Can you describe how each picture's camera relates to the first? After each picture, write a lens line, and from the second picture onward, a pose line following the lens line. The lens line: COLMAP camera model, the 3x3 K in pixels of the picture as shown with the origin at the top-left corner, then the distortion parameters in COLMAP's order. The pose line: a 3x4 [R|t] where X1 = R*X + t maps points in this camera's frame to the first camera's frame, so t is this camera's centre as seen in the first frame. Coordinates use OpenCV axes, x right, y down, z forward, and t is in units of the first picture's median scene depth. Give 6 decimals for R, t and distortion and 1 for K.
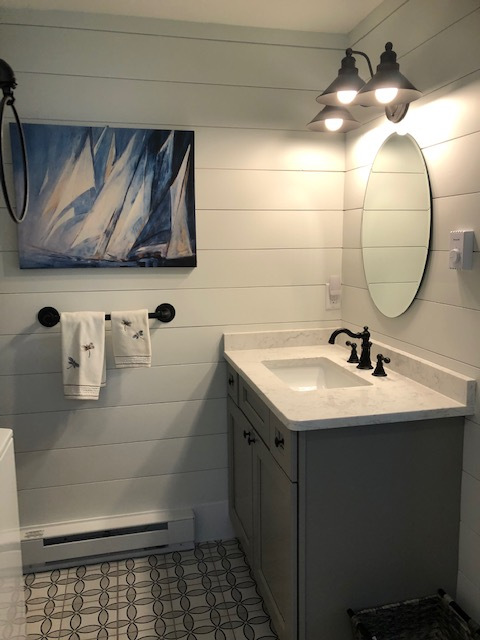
lens RADIAL K [[526.5, 0, 239.0], [0, 526.5, 320.8], [0, 0, 1]] dist [0.032440, -0.005796]
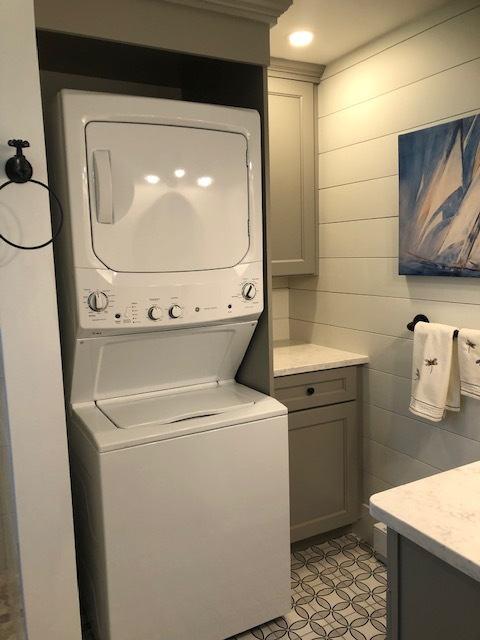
lens RADIAL K [[526.5, 0, 240.5], [0, 526.5, 319.9], [0, 0, 1]] dist [0.032440, -0.005796]
pose [[0.284848, 0.126802, -0.950149, 0.490196], [-0.120227, 0.988111, 0.095825, -0.072060], [0.951003, 0.086938, 0.296706, 0.403464]]
